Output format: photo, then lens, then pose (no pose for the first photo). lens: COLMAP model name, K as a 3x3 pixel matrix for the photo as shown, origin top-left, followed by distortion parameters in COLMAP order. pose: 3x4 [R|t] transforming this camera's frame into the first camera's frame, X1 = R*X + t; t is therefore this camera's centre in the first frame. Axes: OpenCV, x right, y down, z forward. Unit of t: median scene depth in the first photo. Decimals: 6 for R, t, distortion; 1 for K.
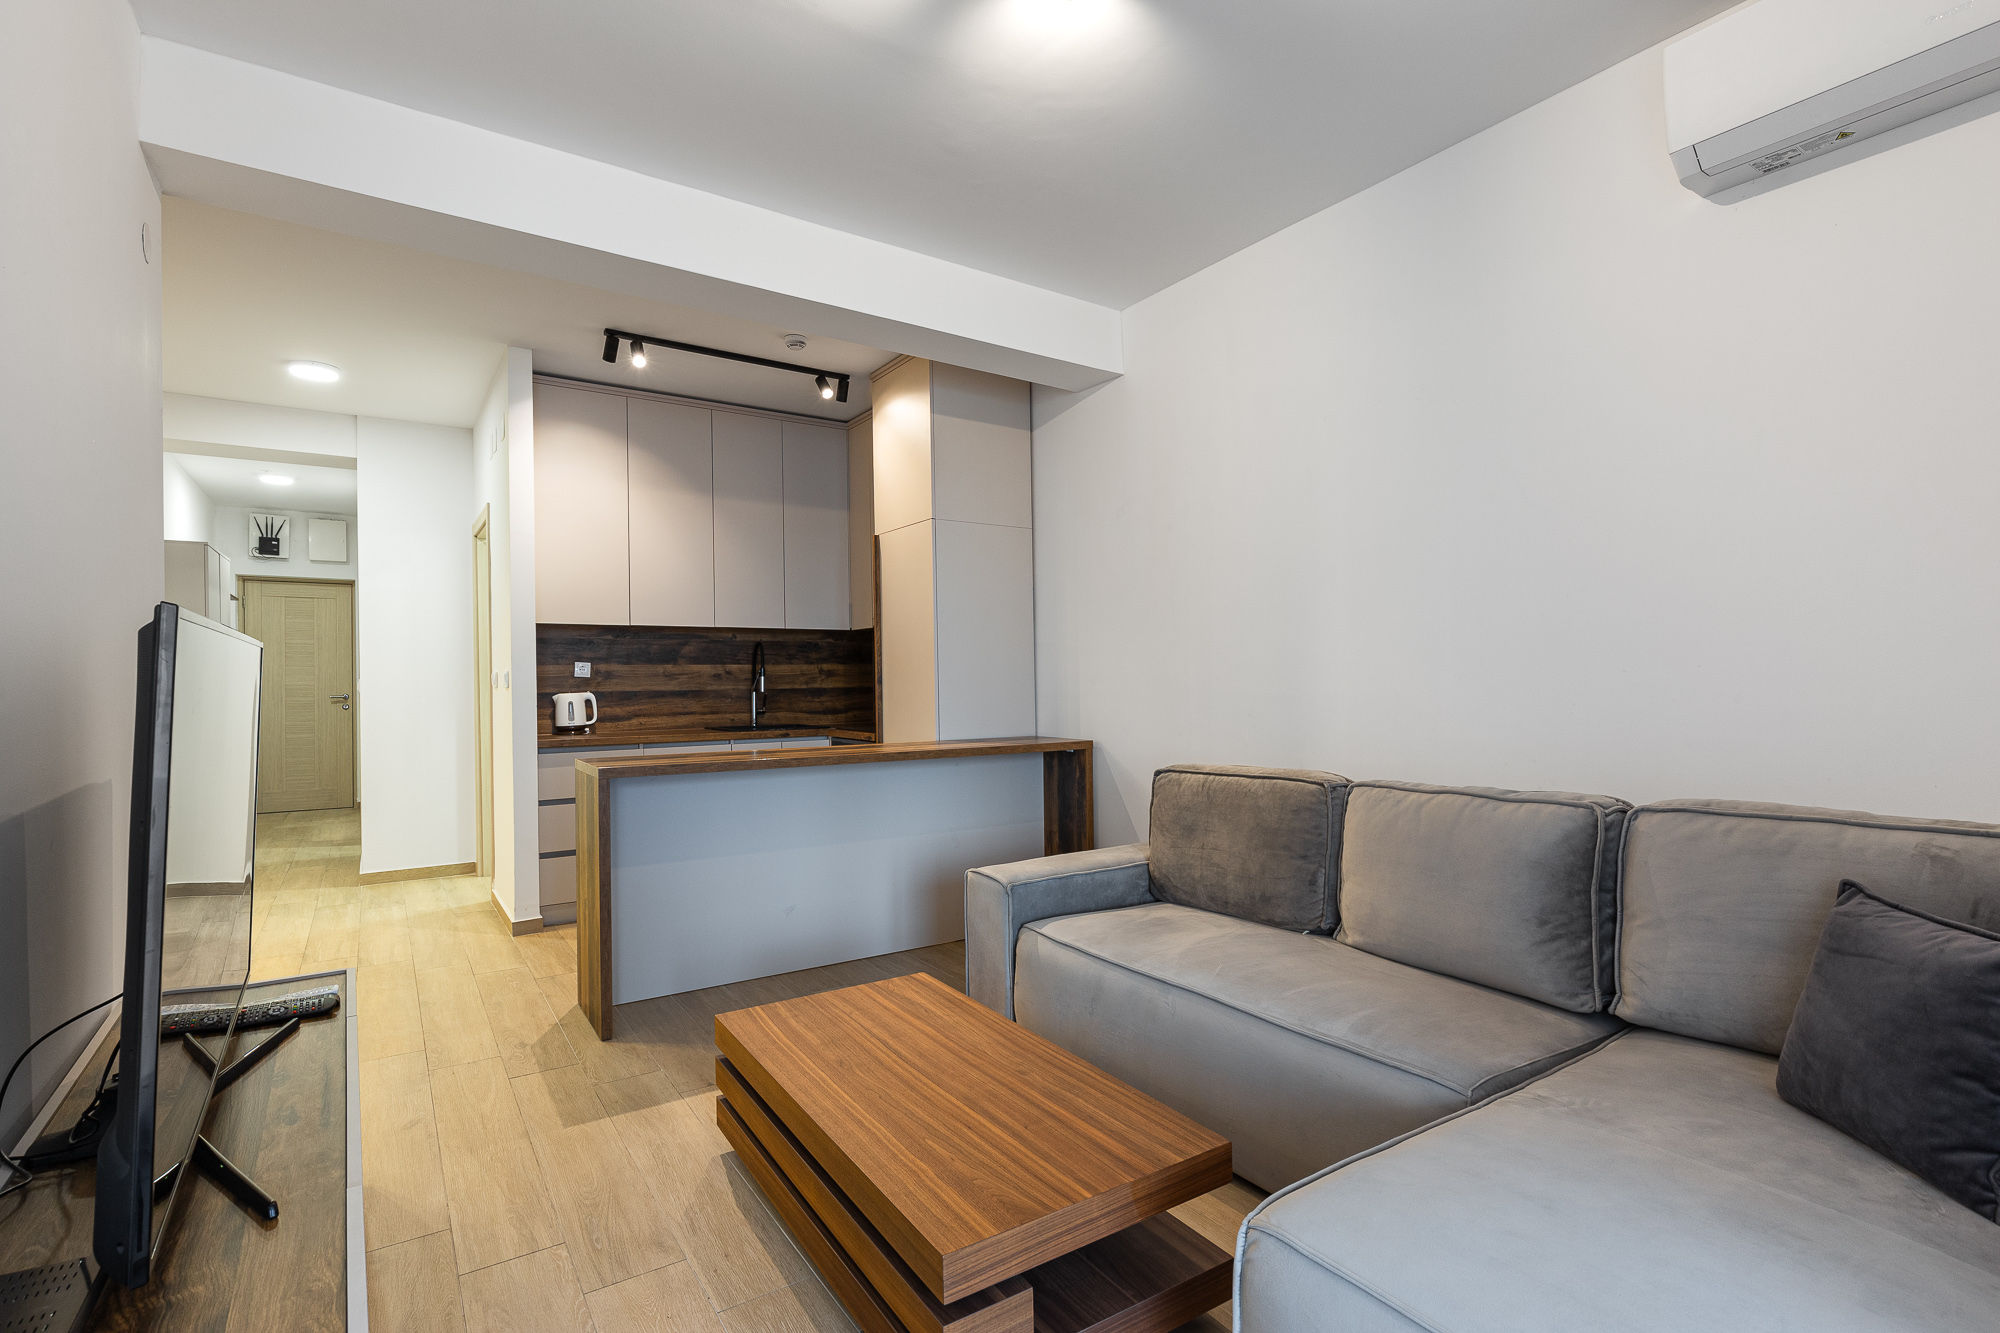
lens RADIAL K [[954.3, 0, 1008.8], [0, 954.3, 694.5], [0, 0, 1]] dist [0.004069, -0.000992]
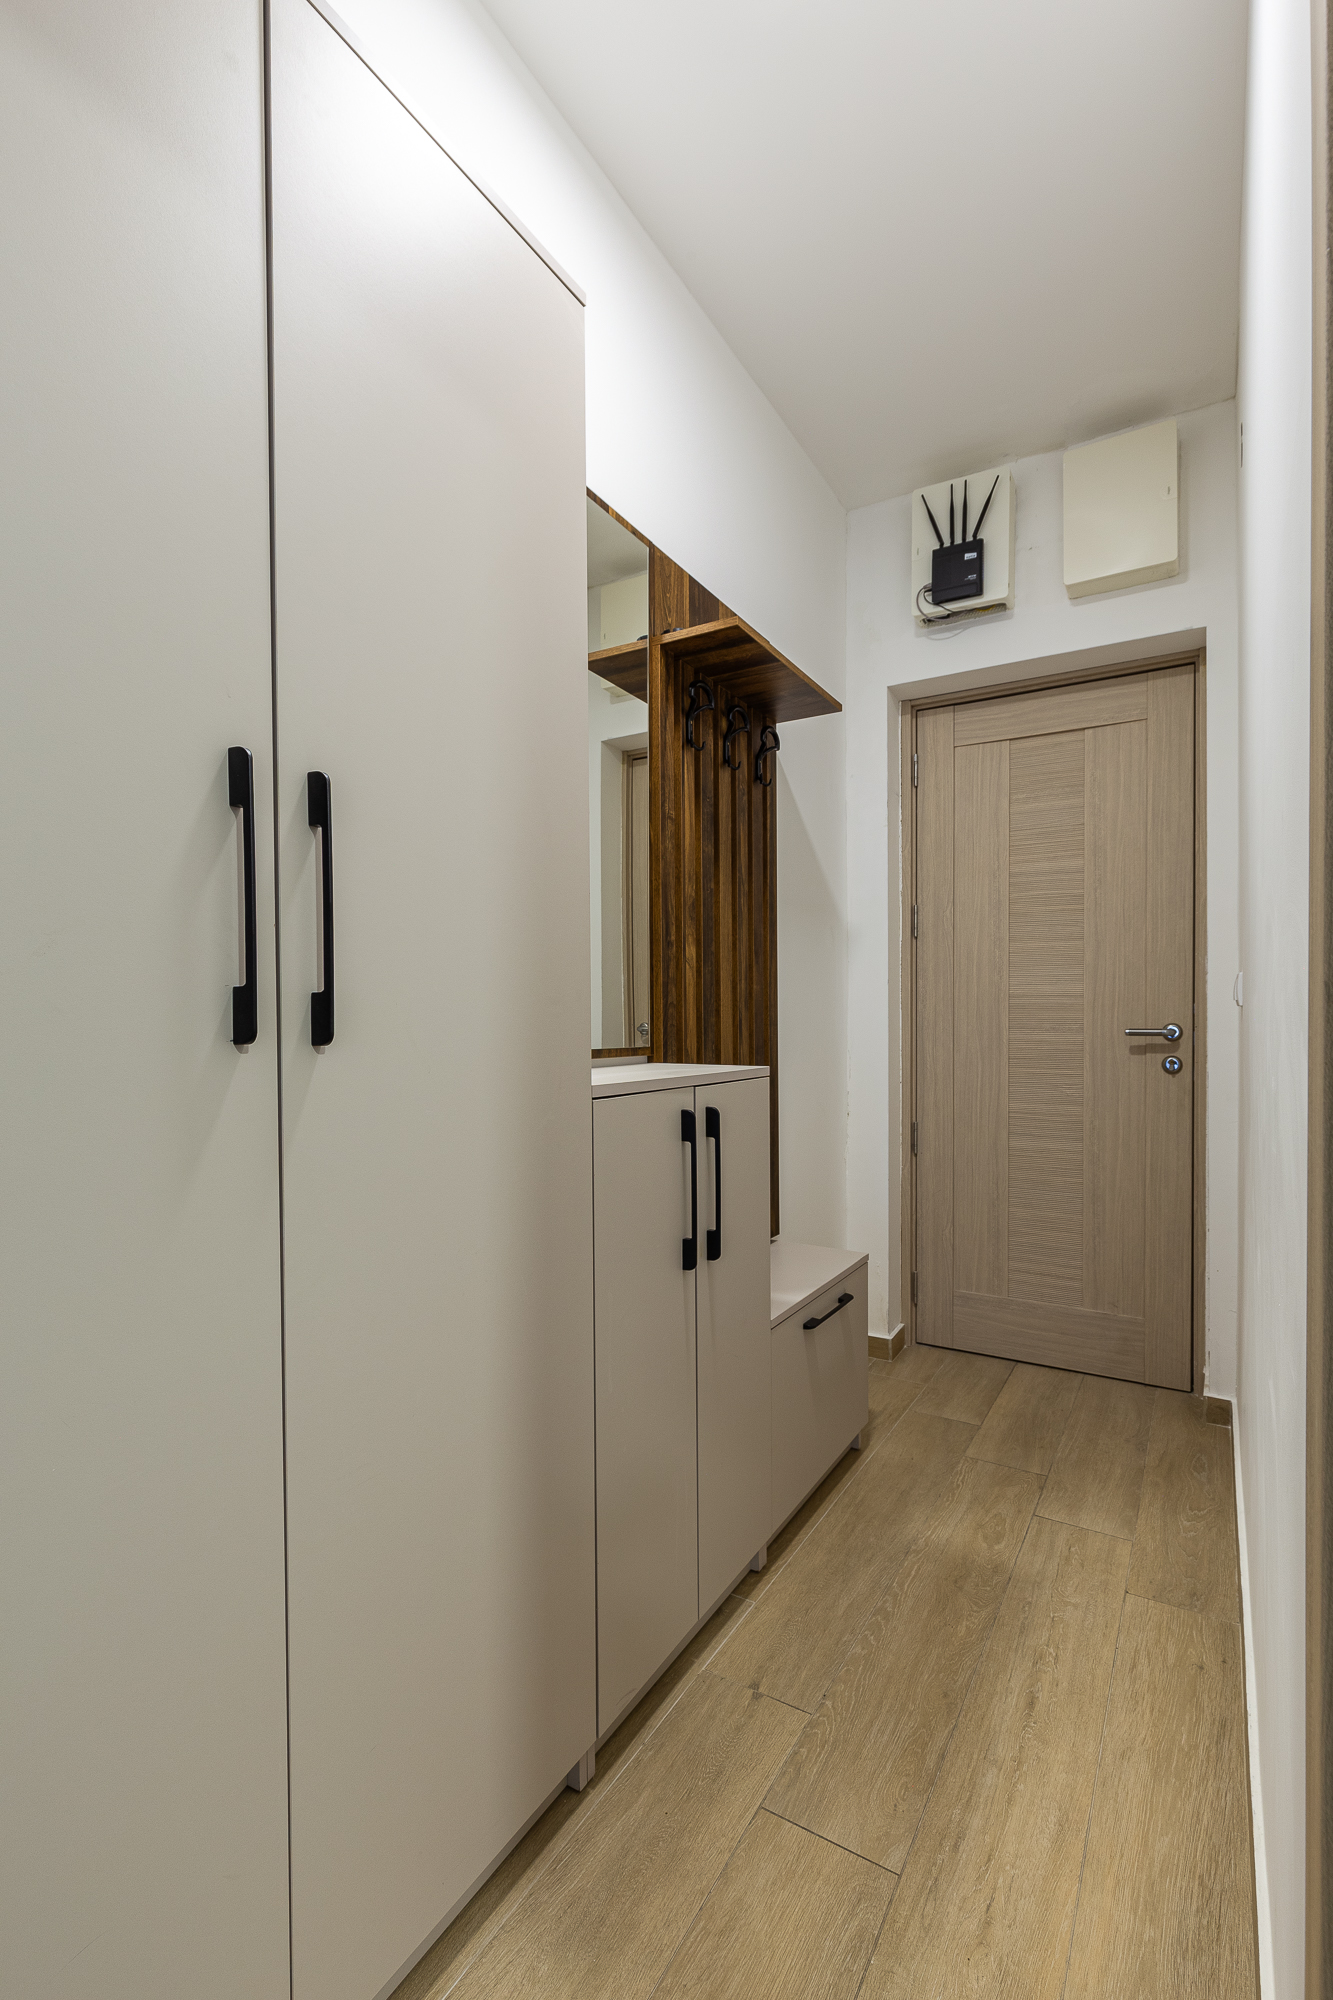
lens RADIAL K [[912.0, 0, 663.2], [0, 912.0, 1004.9], [0, 0, 1]] dist [0.002574, 0.001223]
pose [[0.428581, -0.000356, -0.903503, -0.520662], [-0.011884, 0.999911, -0.006031, -0.002842], [0.903425, 0.013322, 0.428539, 0.757932]]
